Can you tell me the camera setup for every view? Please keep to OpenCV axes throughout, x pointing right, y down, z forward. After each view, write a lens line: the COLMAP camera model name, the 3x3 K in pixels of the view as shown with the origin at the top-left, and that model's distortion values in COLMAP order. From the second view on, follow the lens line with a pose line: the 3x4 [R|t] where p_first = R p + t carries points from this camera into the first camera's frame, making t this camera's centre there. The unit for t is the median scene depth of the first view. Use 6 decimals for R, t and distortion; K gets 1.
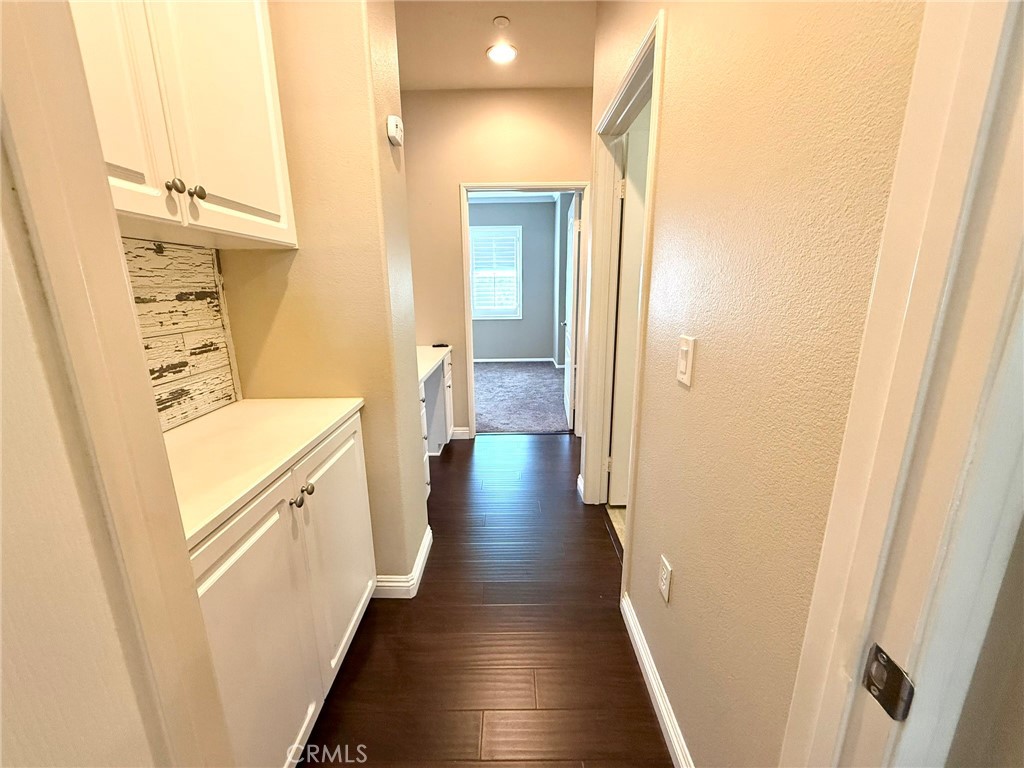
lens RADIAL K [[407.9, 0, 510.4], [0, 407.9, 383.4], [0, 0, 1]] dist [-0.000165, 0.000711]
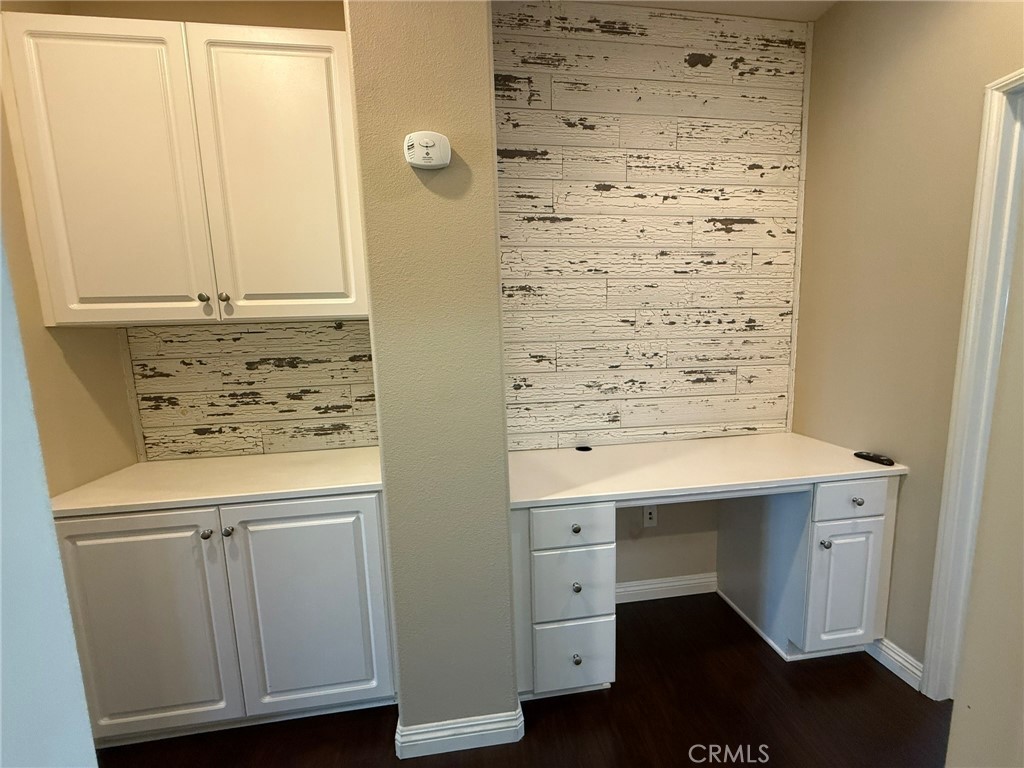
lens RADIAL K [[407.9, 0, 509.2], [0, 407.9, 382.2], [0, 0, 1]] dist [-0.000165, 0.000711]
pose [[0.145685, 0.132226, -0.980455, 0.623775], [-0.202470, 0.974038, 0.101275, -0.385058], [0.968391, 0.183759, 0.168674, 1.312065]]
